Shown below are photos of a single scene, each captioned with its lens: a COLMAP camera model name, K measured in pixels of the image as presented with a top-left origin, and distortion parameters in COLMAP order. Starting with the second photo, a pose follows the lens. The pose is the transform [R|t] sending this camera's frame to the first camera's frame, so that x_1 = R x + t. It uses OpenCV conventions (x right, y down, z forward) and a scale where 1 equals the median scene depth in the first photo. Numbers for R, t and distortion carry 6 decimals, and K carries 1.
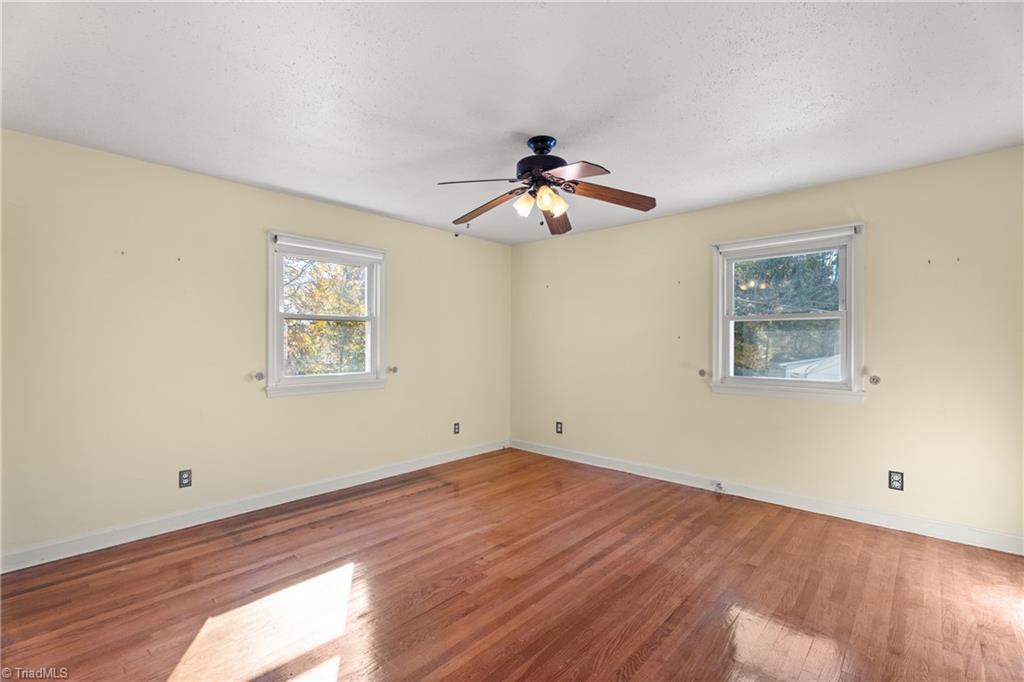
lens RADIAL K [[450.1, 0, 512.0], [0, 450.1, 341.0], [0, 0, 1]] dist [0.000431, -0.000207]
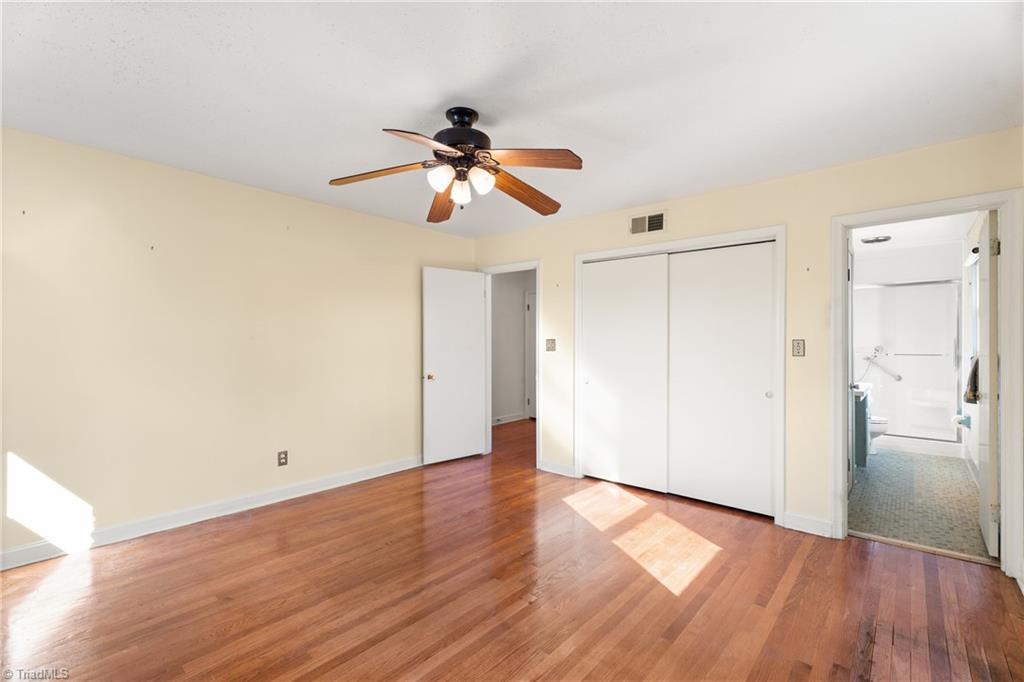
lens RADIAL K [[450.1, 0, 512.0], [0, 450.1, 341.0], [0, 0, 1]] dist [0.000431, -0.000207]
pose [[-0.999698, -0.005021, -0.024037, -0.010047], [-0.004913, 0.999977, -0.004579, 0.005086], [0.024059, -0.004459, -0.999701, 1.771364]]
